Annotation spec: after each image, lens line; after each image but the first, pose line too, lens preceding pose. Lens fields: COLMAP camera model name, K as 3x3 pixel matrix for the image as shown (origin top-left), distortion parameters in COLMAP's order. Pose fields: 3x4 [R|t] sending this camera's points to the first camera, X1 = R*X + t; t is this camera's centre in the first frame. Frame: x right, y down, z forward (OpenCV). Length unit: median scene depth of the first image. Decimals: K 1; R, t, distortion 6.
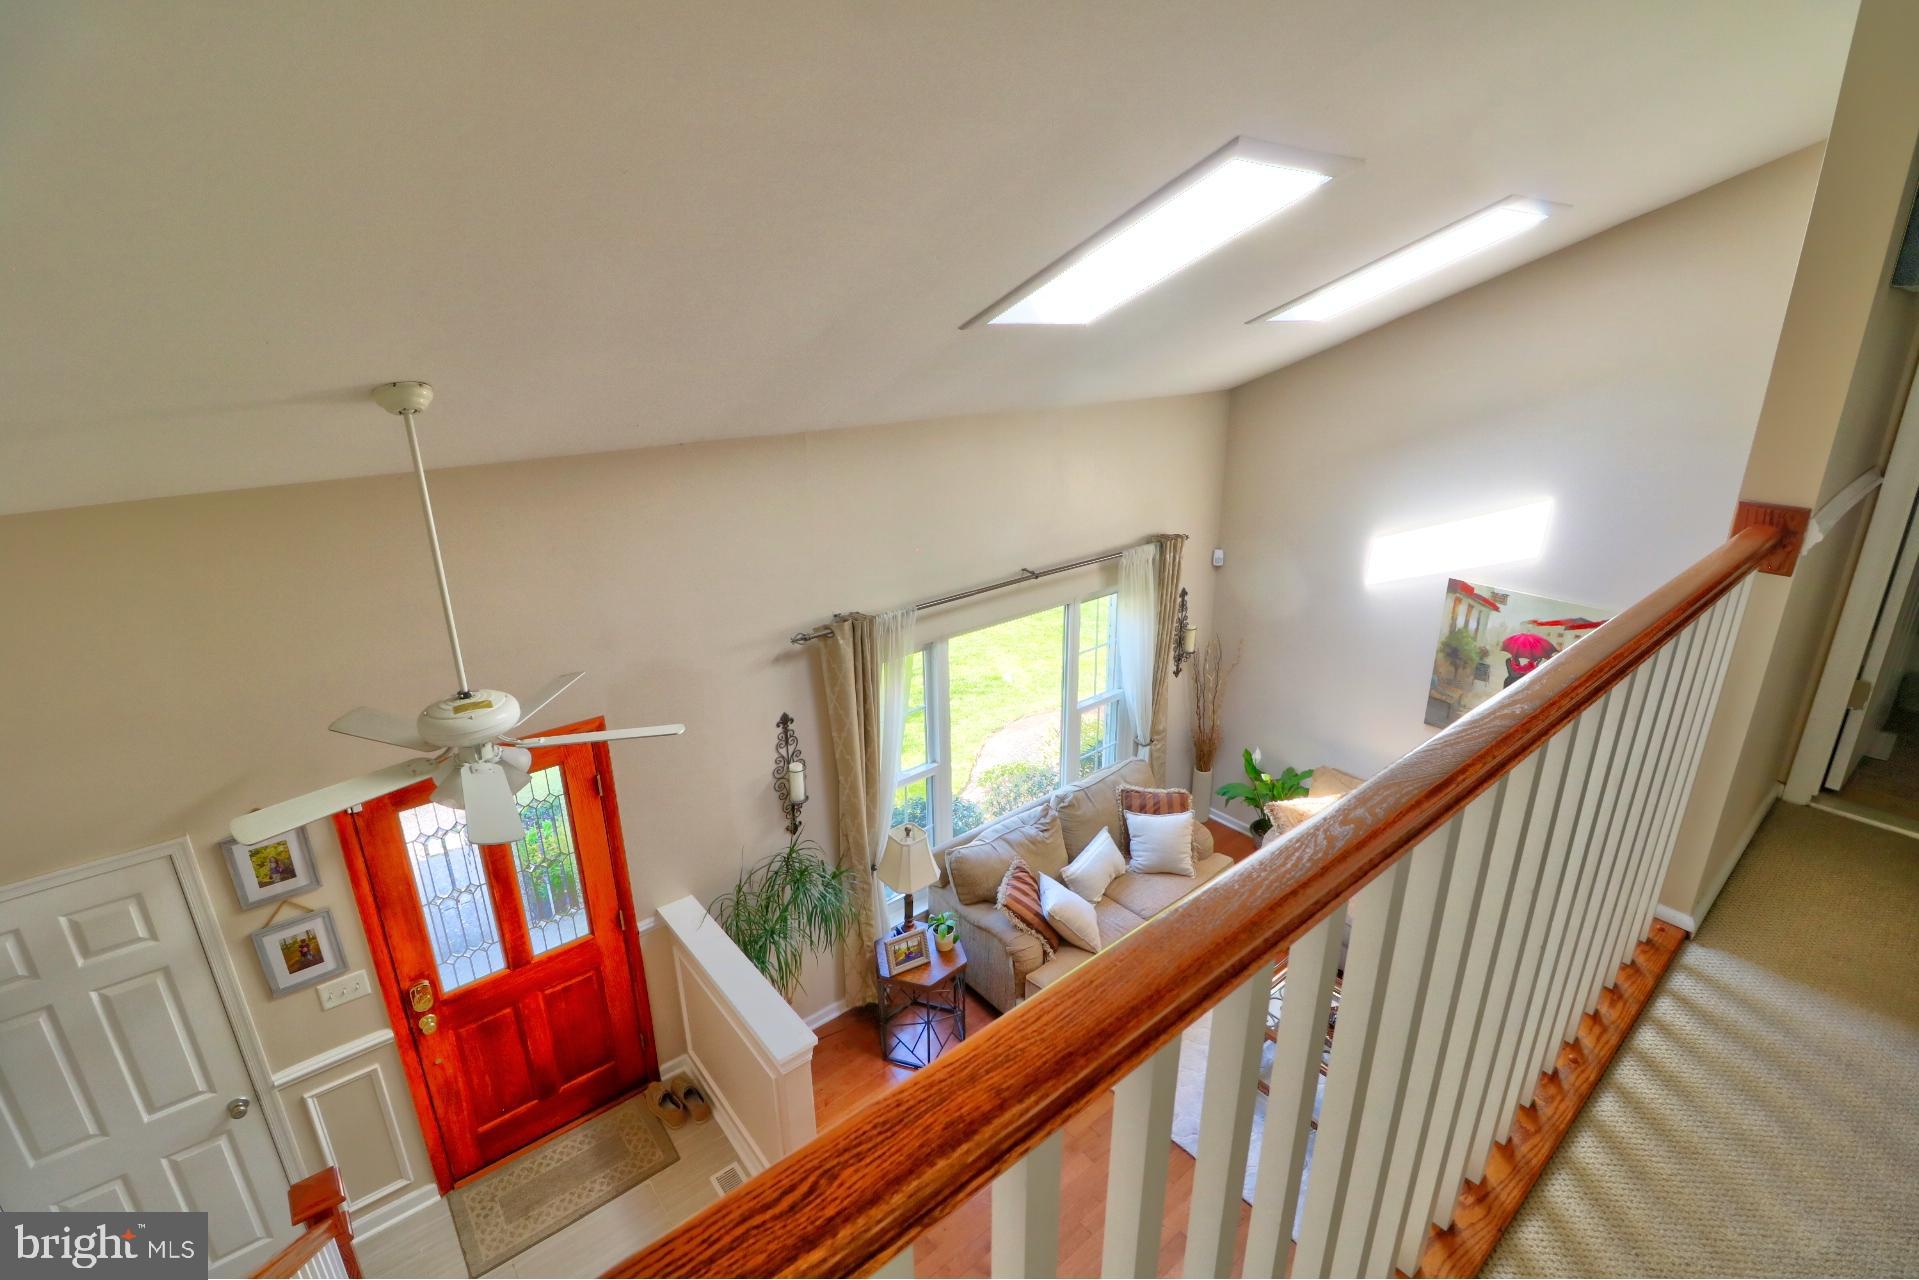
lens RADIAL K [[879.8, 0, 968.8], [0, 879.8, 632.5], [0, 0, 1]] dist [0.000454, -0.000355]
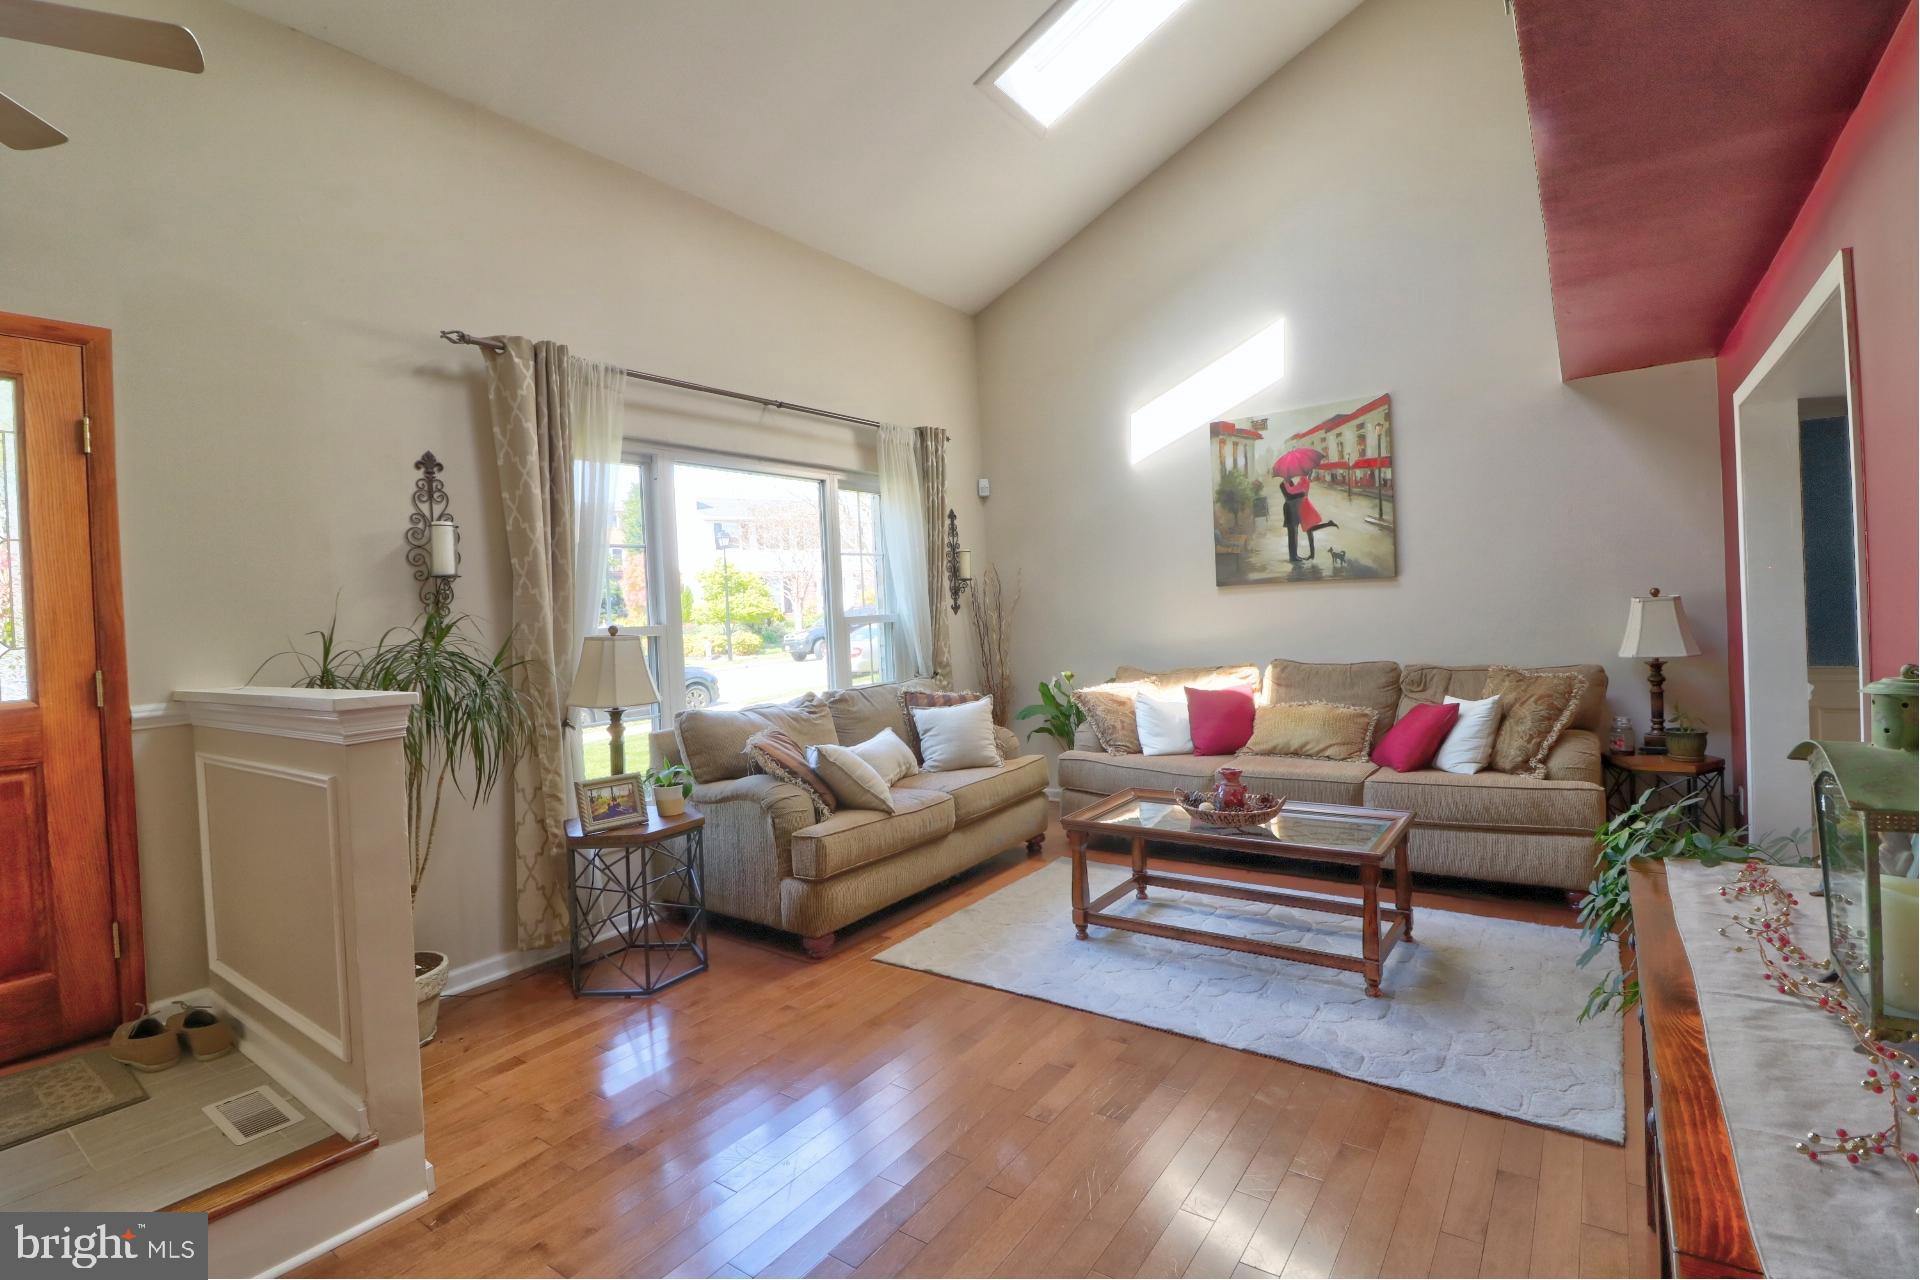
lens RADIAL K [[885.1, 0, 968.5], [0, 885.1, 623.8], [0, 0, 1]] dist [-0.011338, -0.006616]
pose [[0.964680, -0.037256, 0.260776, 0.021311], [0.119129, 0.944636, -0.305731, 0.429135], [-0.234948, 0.325999, 0.915710, 0.239351]]
